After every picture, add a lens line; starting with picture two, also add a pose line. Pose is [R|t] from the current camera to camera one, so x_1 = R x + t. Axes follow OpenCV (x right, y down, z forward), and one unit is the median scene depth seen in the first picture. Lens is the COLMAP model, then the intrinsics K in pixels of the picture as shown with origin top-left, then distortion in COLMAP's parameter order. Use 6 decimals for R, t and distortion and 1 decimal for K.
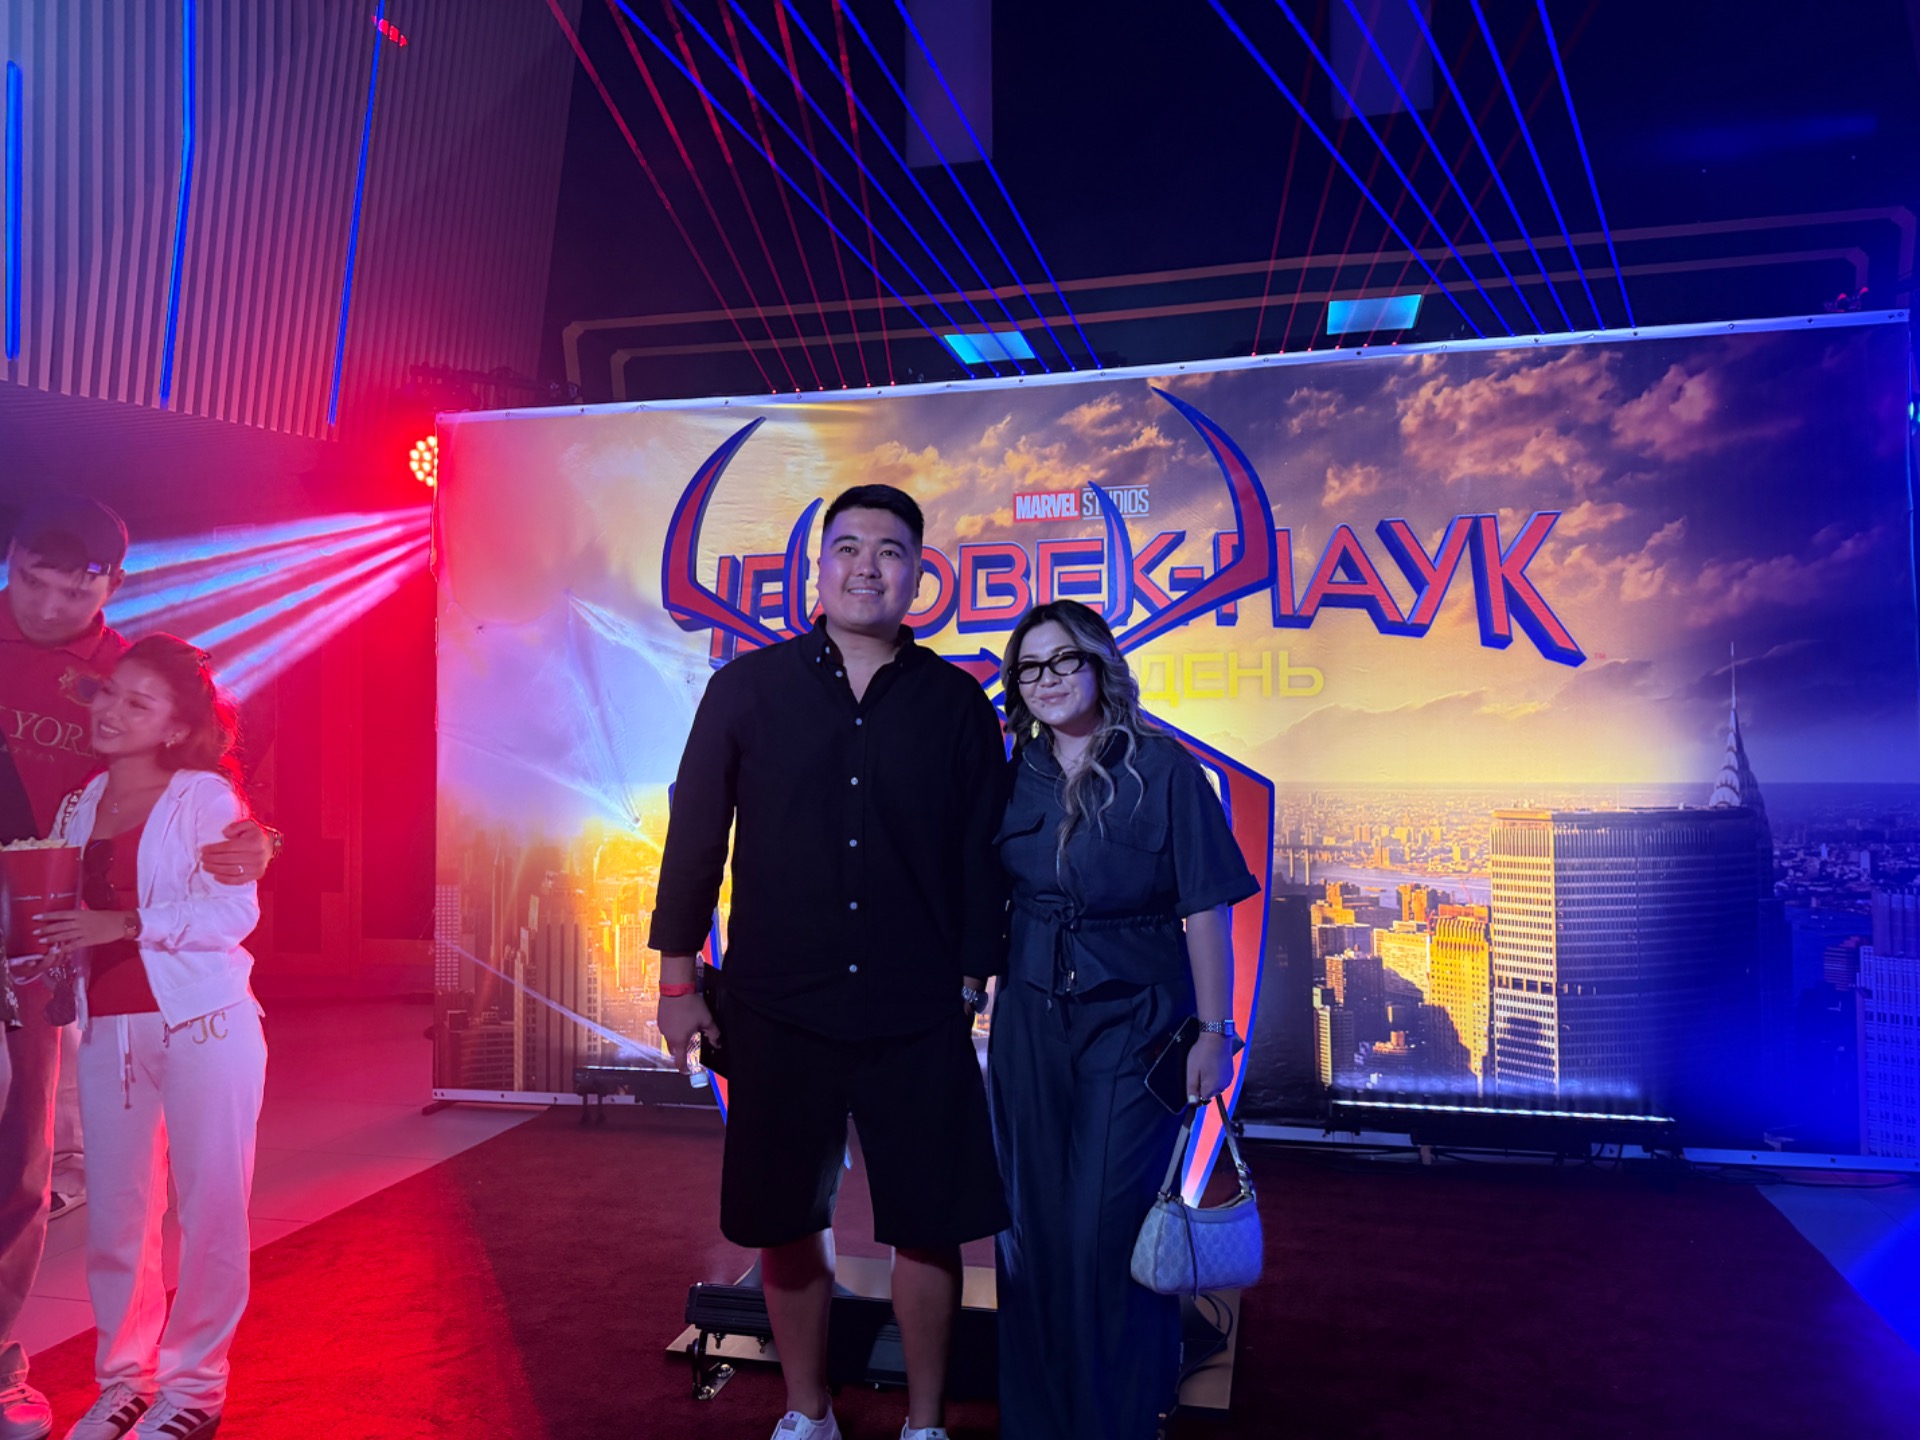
lens RADIAL K [[1374.7, 0, 957.5], [0, 1374.7, 715.7], [0, 0, 1]] dist [0.071099, -0.101300]
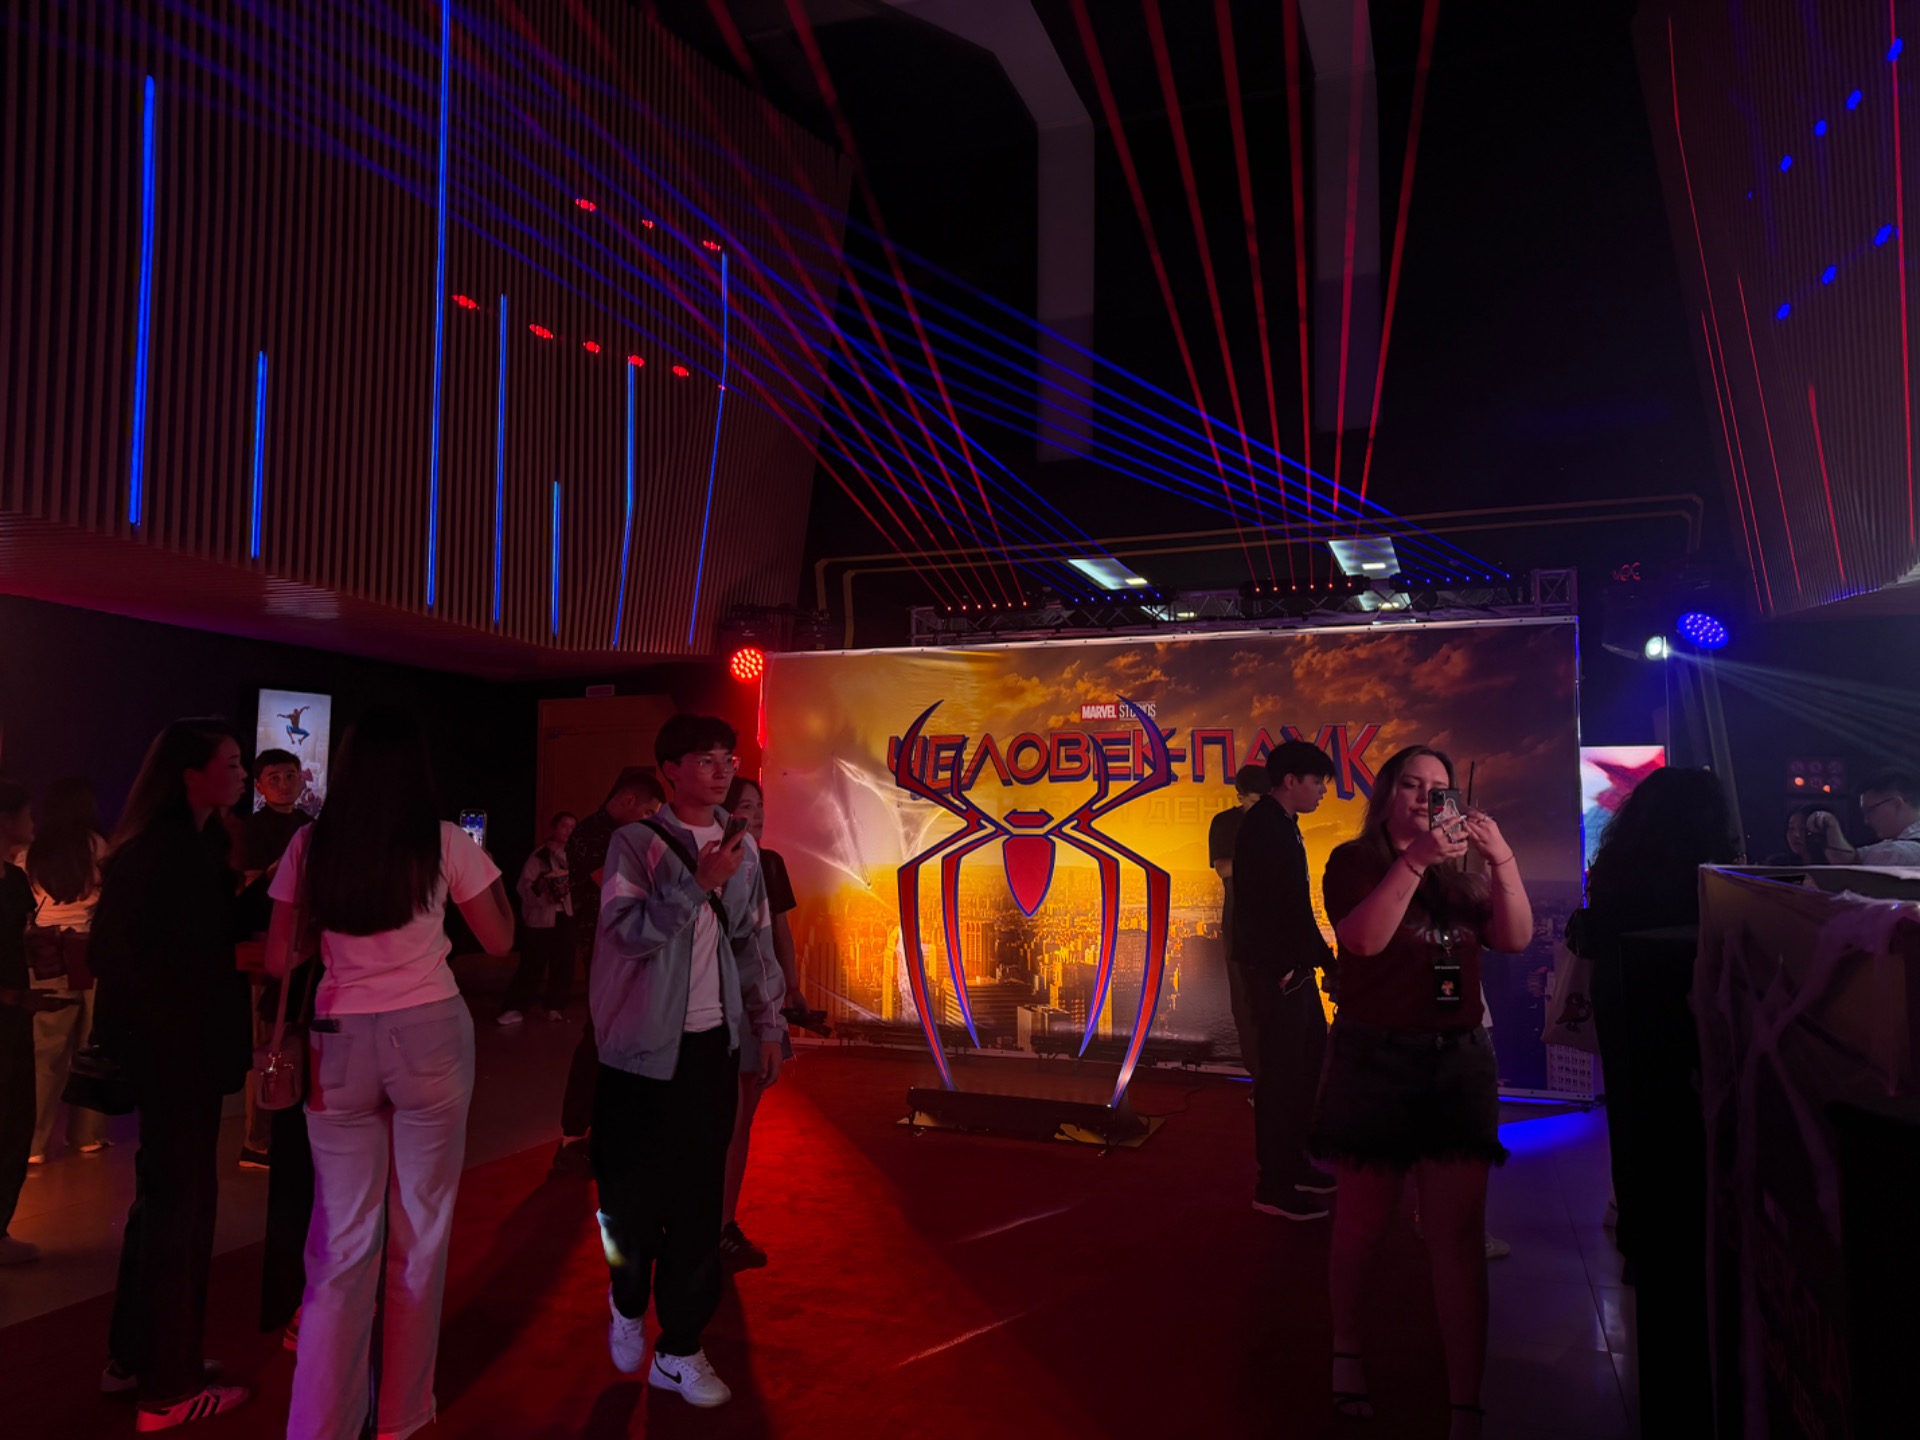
lens RADIAL K [[1374.7, 0, 920.5], [0, 1374.7, 700.0], [0, 0, 1]] dist [0.071099, -0.101300]
pose [[0.988369, 0.002243, -0.152056, 0.114231], [-0.011232, 0.998237, -0.058287, -0.065555], [0.151657, 0.059317, 0.986652, -0.845760]]
